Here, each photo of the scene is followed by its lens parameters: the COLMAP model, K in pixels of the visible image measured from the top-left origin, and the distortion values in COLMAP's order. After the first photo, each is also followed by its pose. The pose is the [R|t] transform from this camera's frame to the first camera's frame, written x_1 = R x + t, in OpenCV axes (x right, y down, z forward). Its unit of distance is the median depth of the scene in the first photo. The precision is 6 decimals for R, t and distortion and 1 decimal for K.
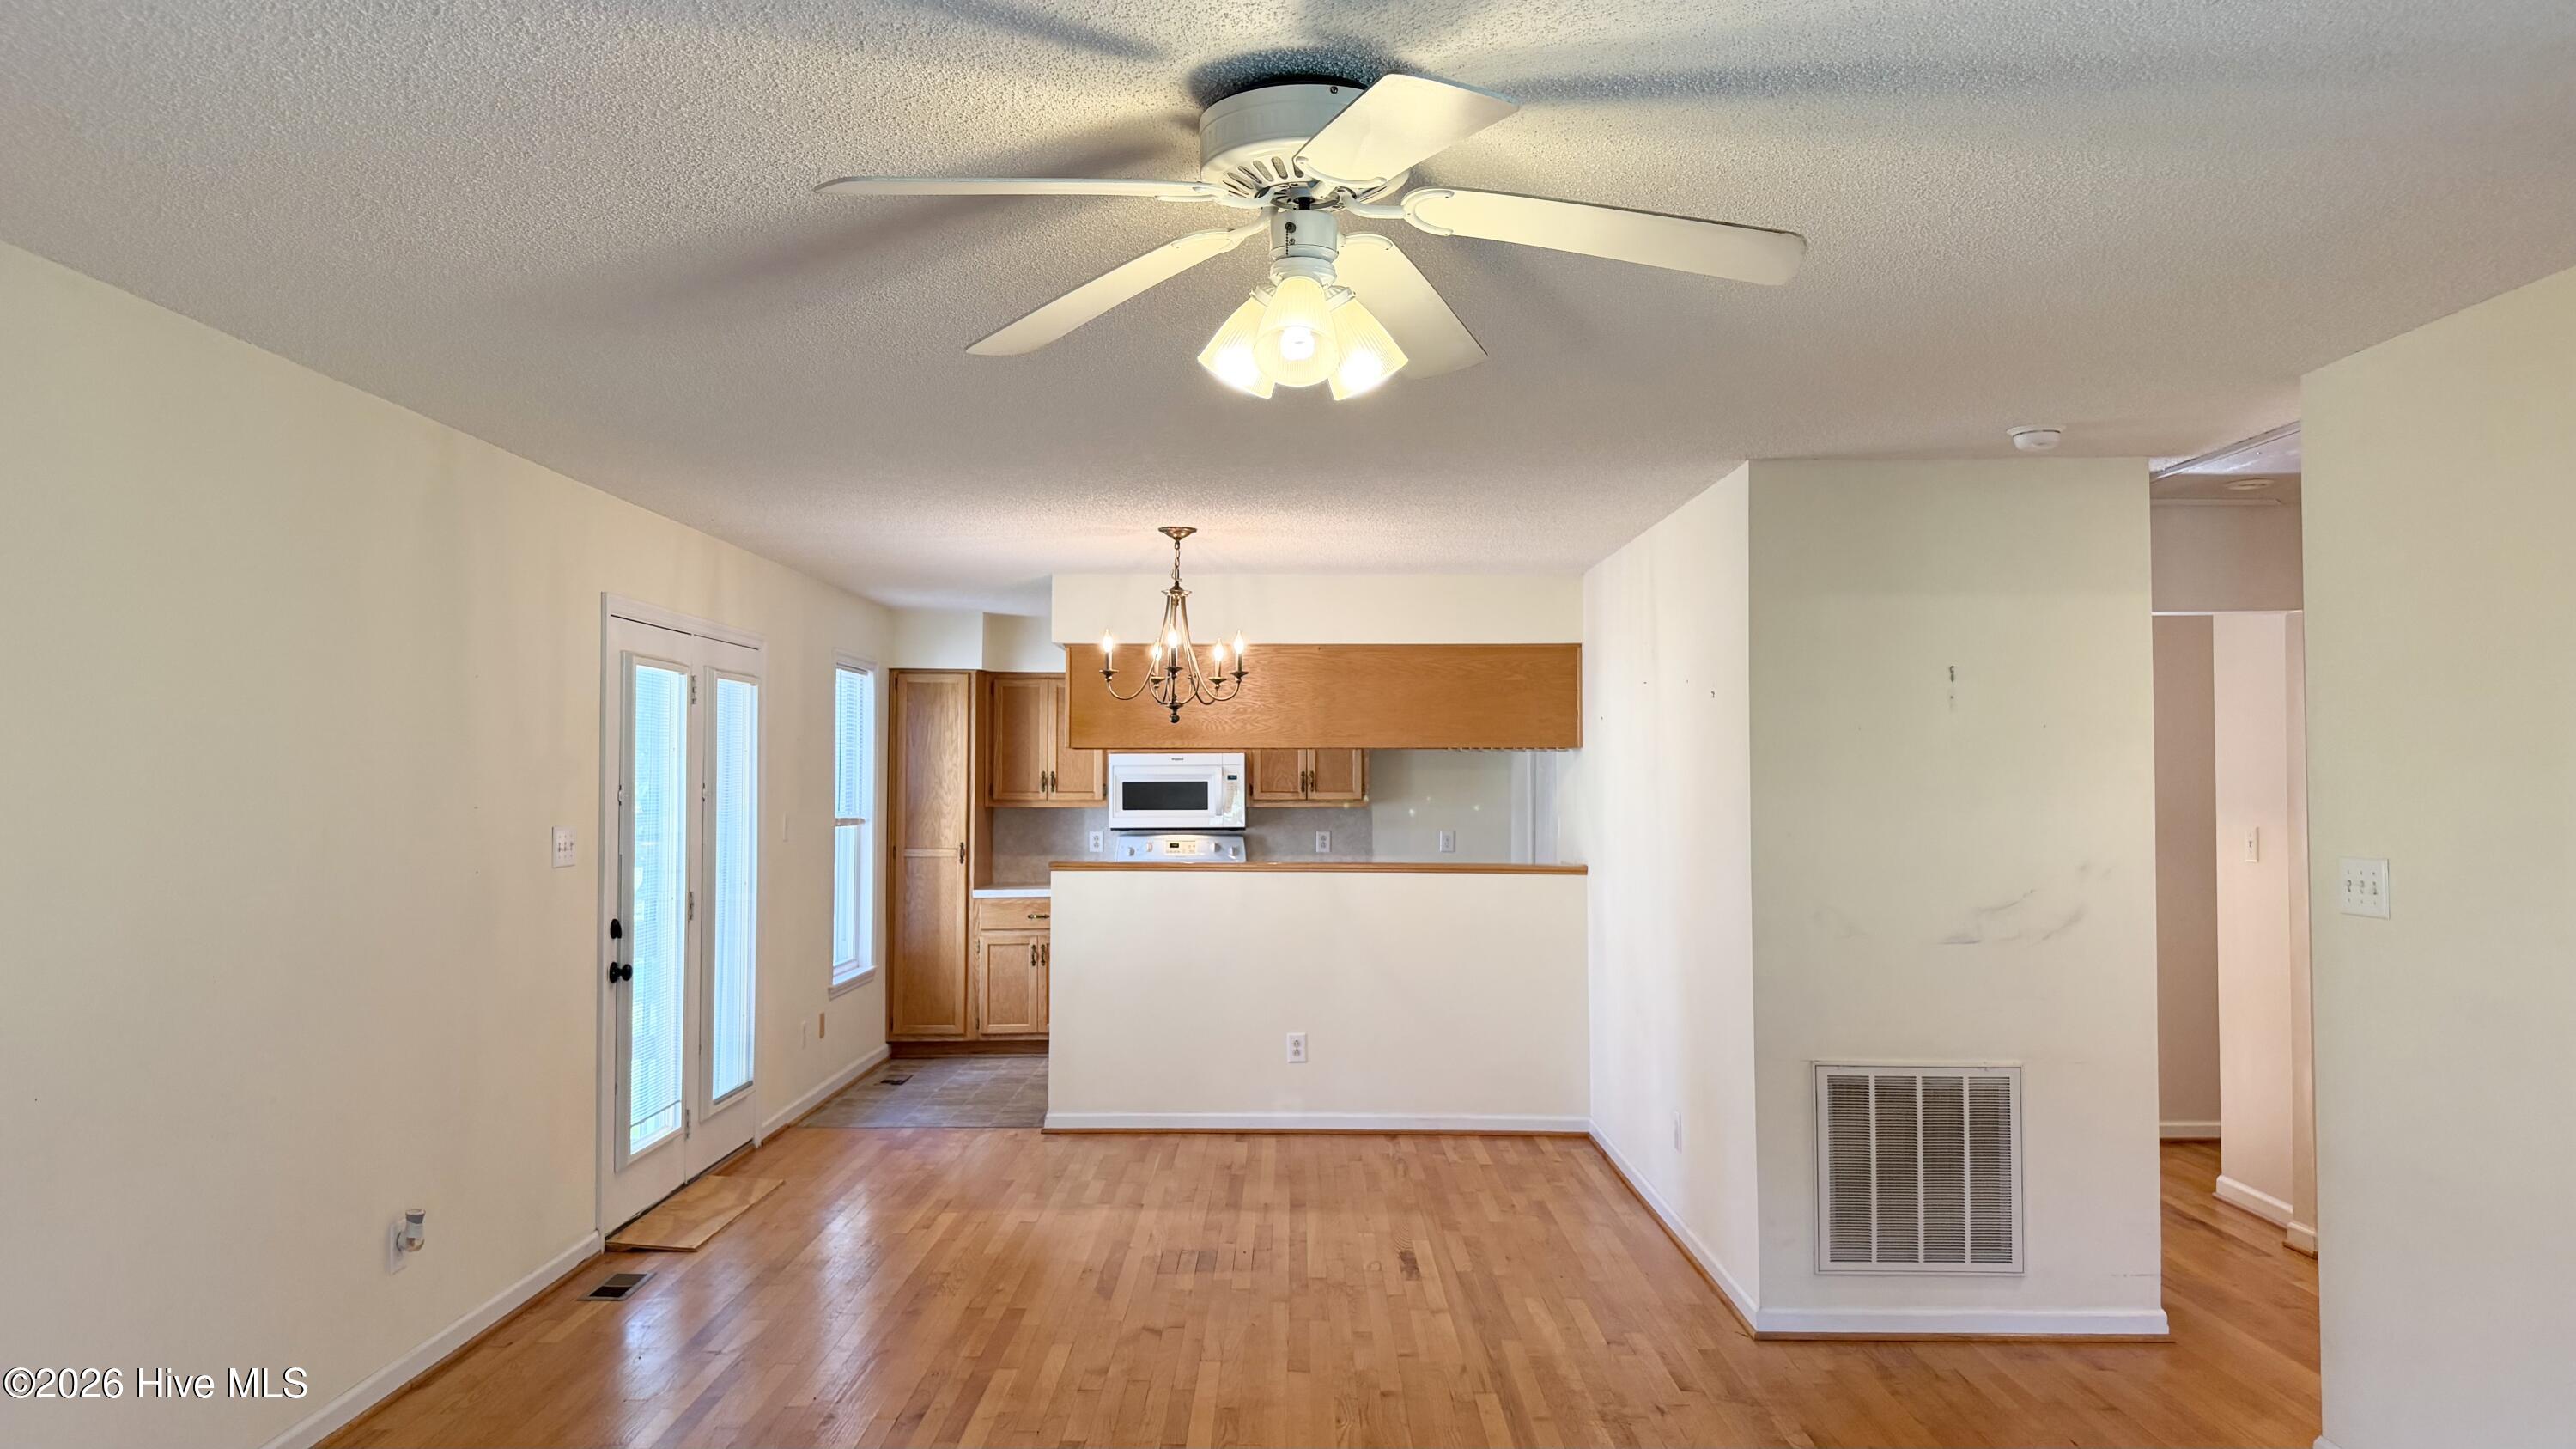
lens RADIAL K [[1829.1, 0, 1289.3], [0, 1829.1, 721.7], [0, 0, 1]] dist [0.122186, -0.007319]
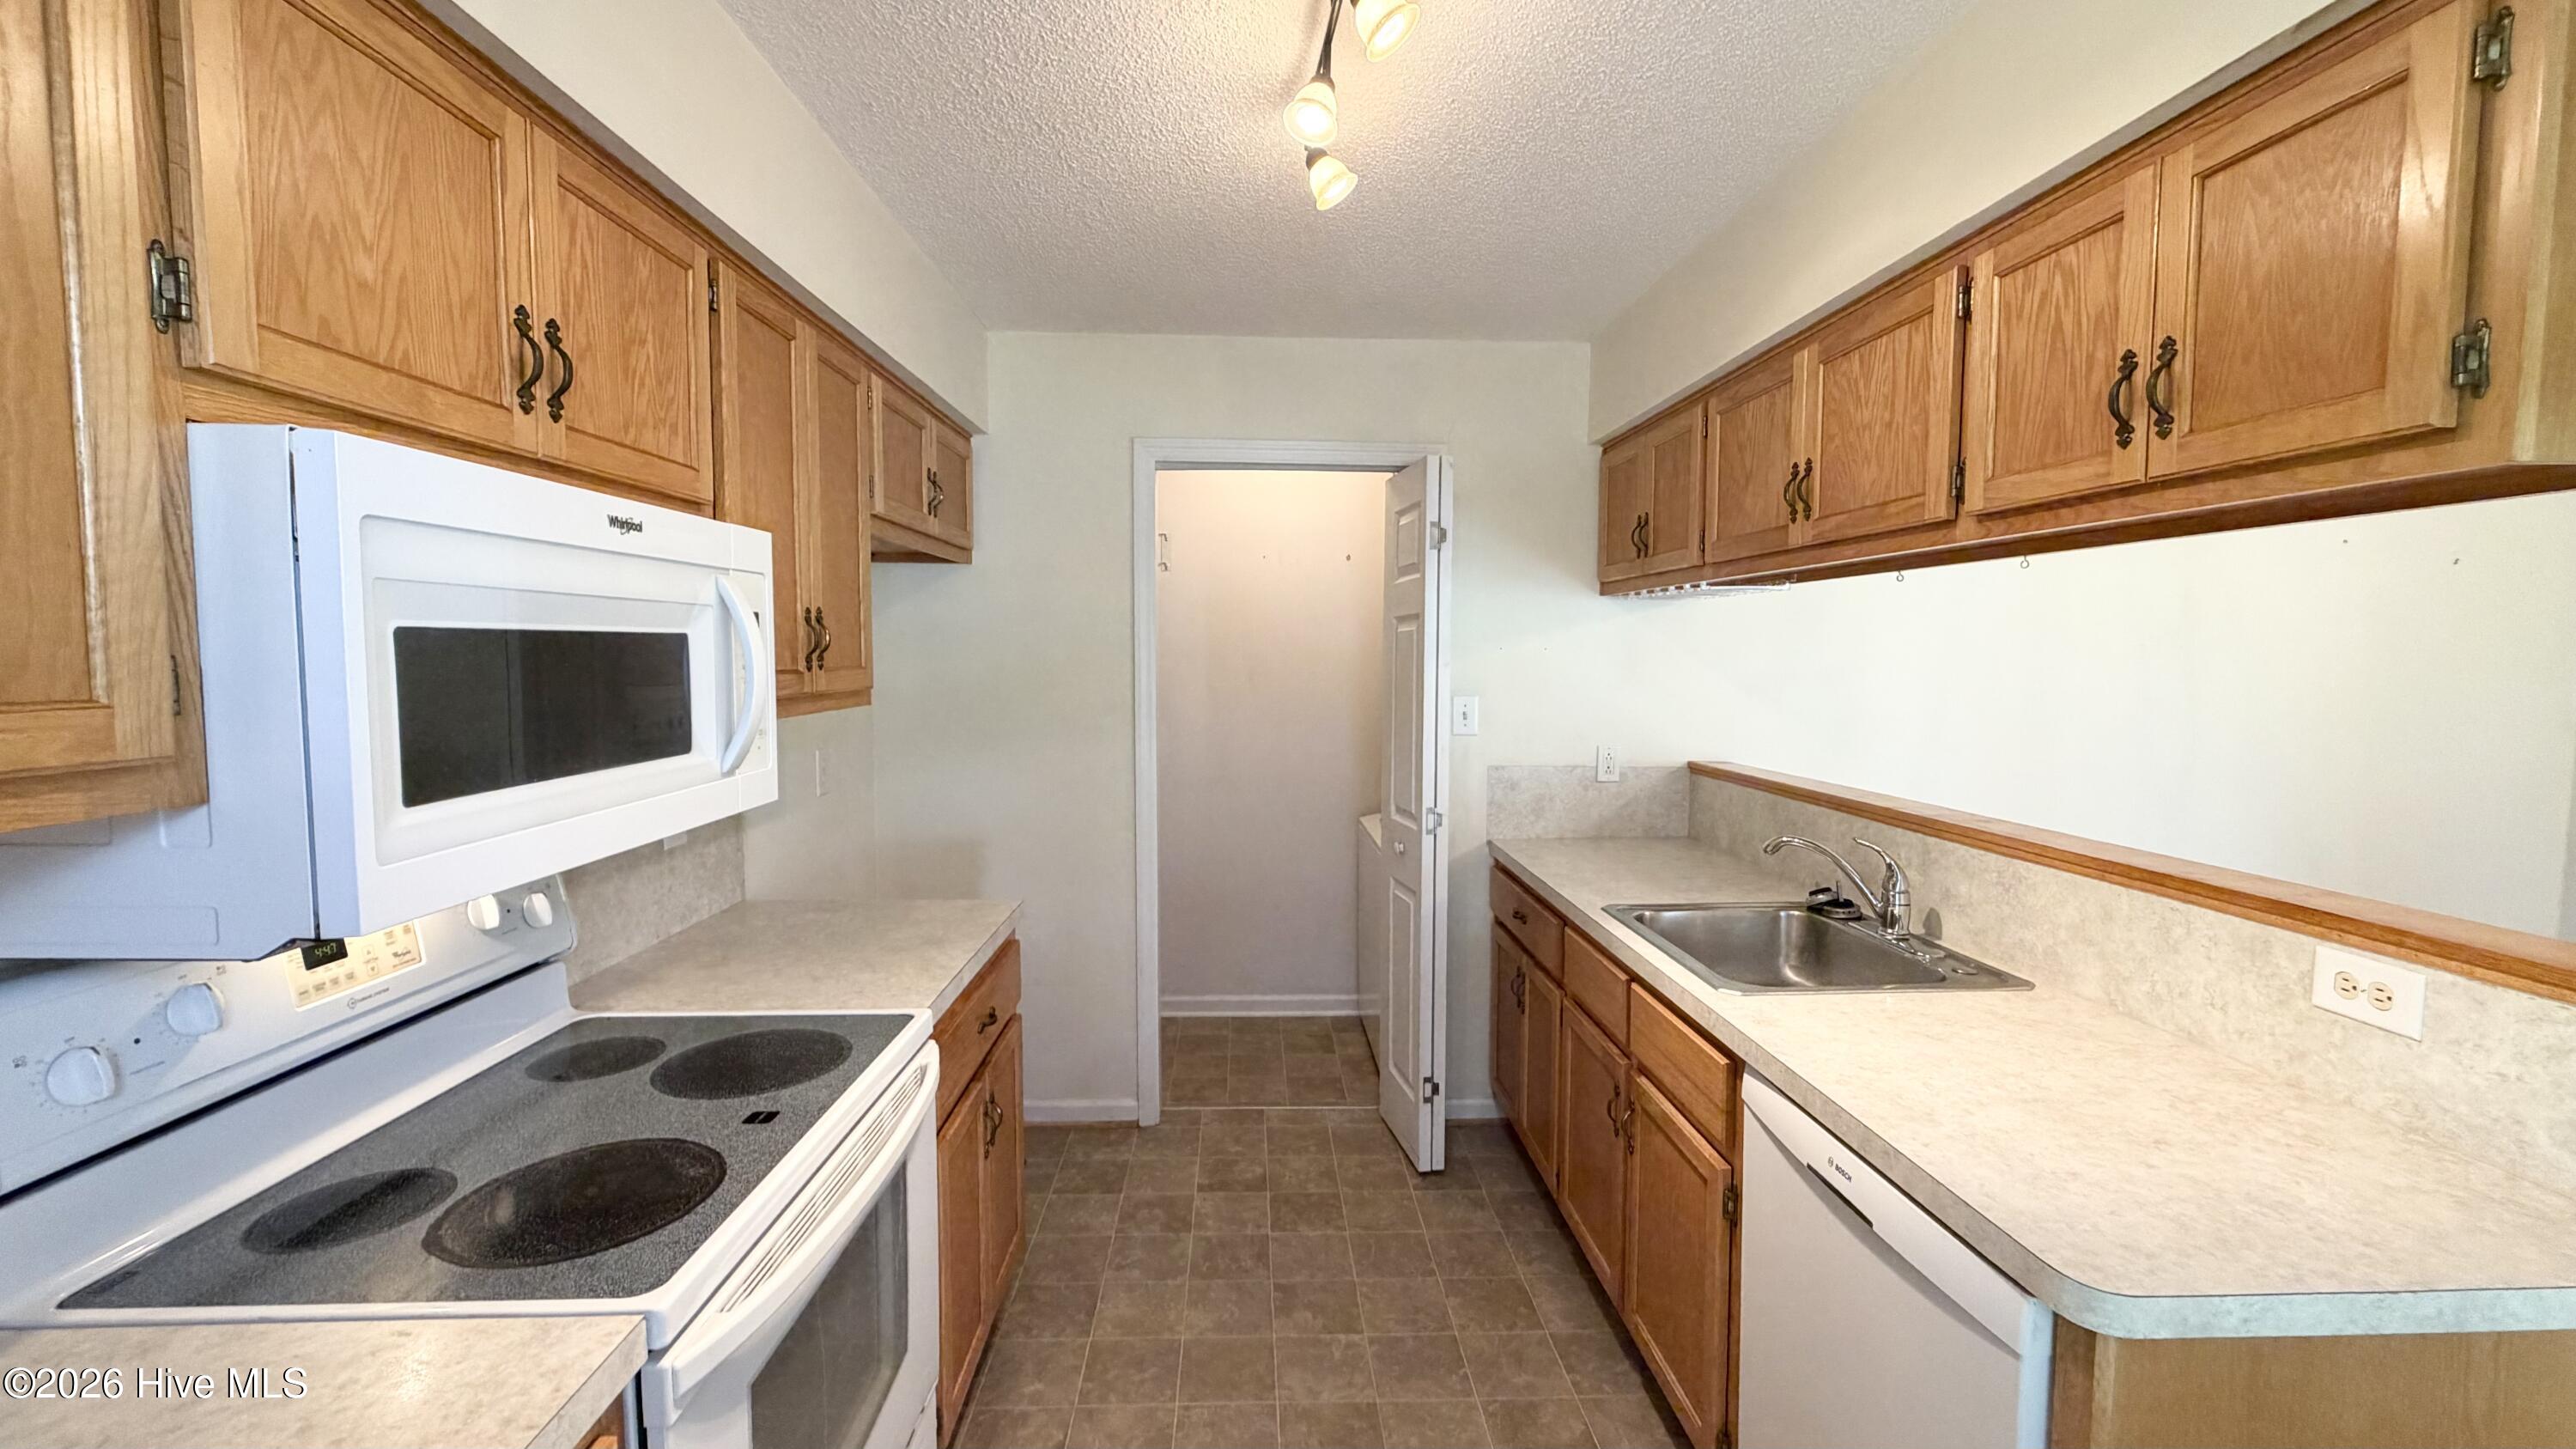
lens RADIAL K [[1027.4, 0, 1289.5], [0, 1027.4, 724.6], [0, 0, 1]] dist [0.002169, 0.000103]
pose [[-0.041069, -0.070548, 0.996663, -0.182911], [-0.033618, 0.997037, 0.069189, 0.032533], [-0.998591, -0.030664, -0.043319, 0.927983]]
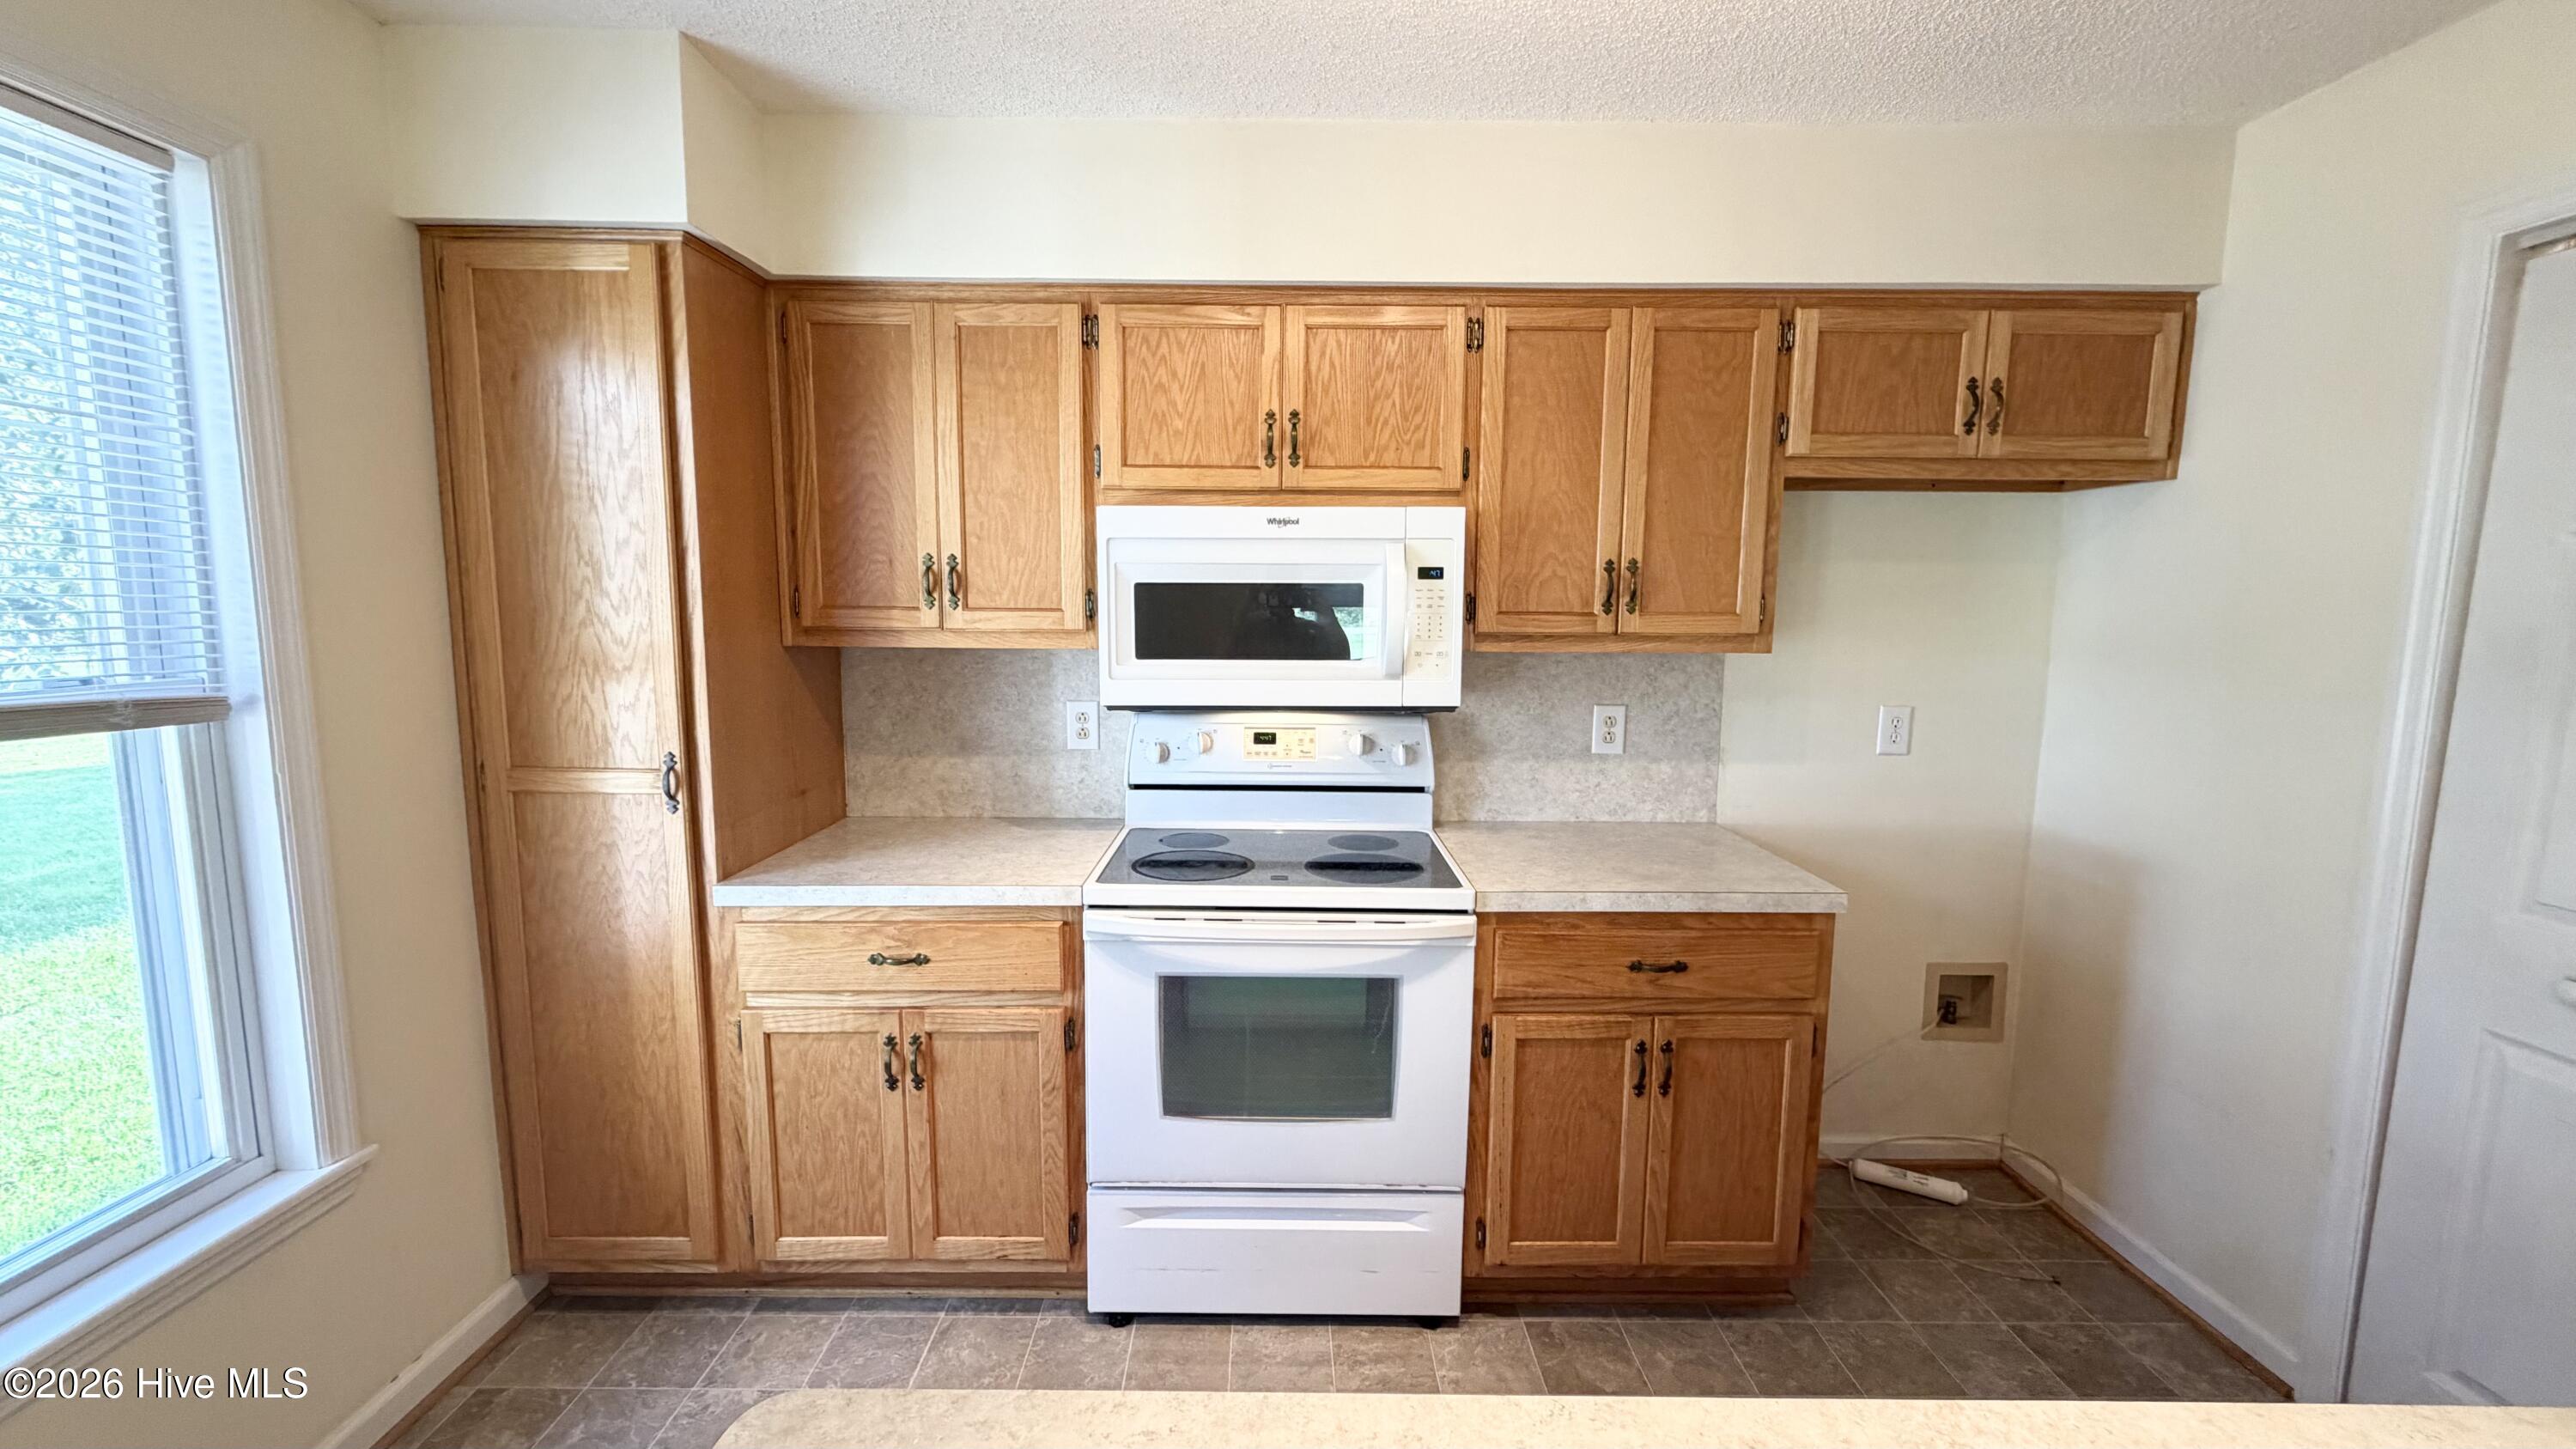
lens RADIAL K [[1027.4, 0, 1280.3], [0, 1027.4, 725.8], [0, 0, 1]] dist [0.002169, 0.000103]
pose [[0.999924, 0.006929, 0.010168, -0.063611], [-0.008374, 0.988686, 0.149769, 0.030050], [-0.009015, -0.149843, 0.988669, 0.789641]]
